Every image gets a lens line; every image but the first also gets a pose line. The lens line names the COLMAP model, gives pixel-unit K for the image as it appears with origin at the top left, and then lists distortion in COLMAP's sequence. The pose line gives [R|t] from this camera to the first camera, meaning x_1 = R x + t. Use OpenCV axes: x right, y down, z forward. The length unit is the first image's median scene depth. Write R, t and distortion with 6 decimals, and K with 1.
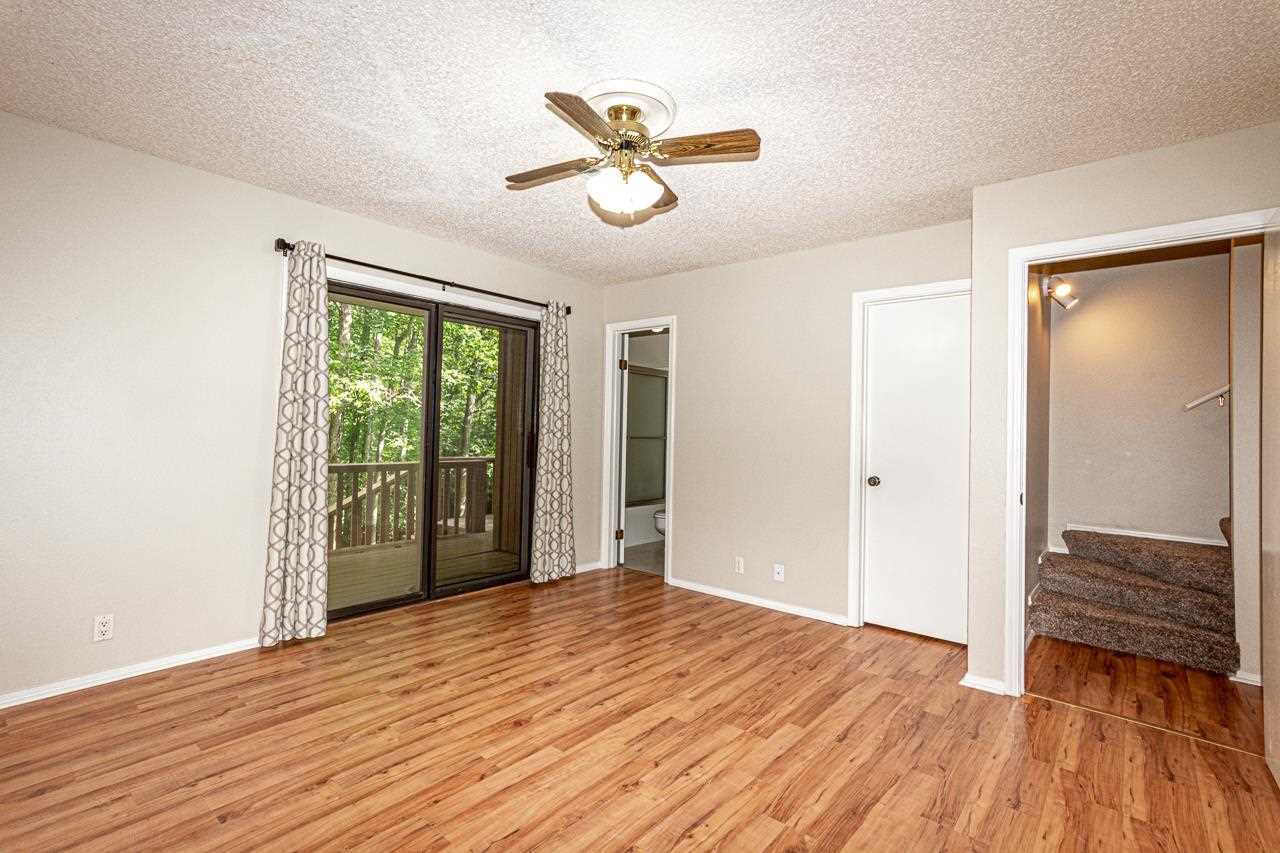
lens RADIAL K [[600.5, 0, 639.3], [0, 600.5, 423.7], [0, 0, 1]] dist [-0.004906, 0.004181]
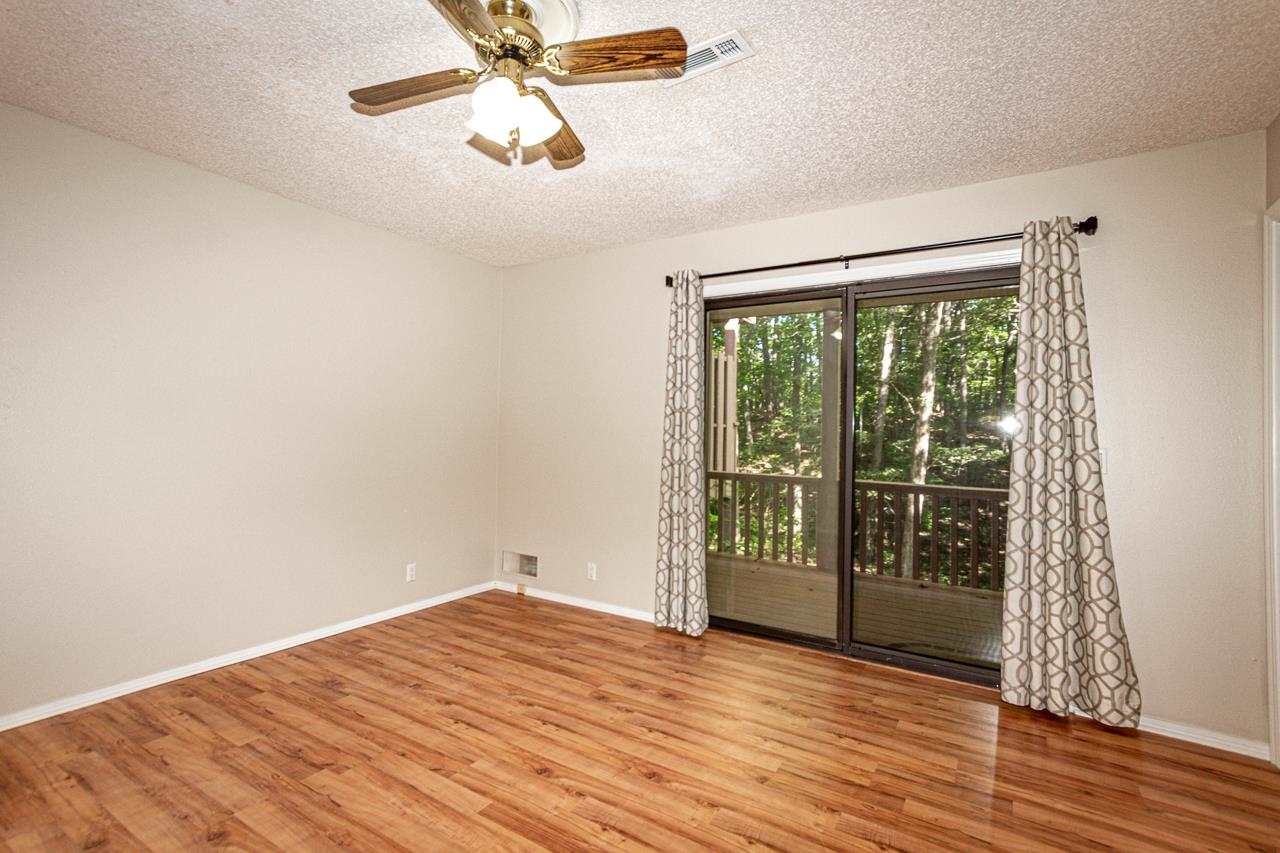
lens RADIAL K [[600.5, 0, 639.2], [0, 600.5, 426.5], [0, 0, 1]] dist [-0.004906, 0.004181]
pose [[0.132208, -0.029862, -0.990772, 0.623816], [-0.010372, 0.999450, -0.031508, 0.024299], [0.991168, 0.014442, 0.131825, 0.916196]]
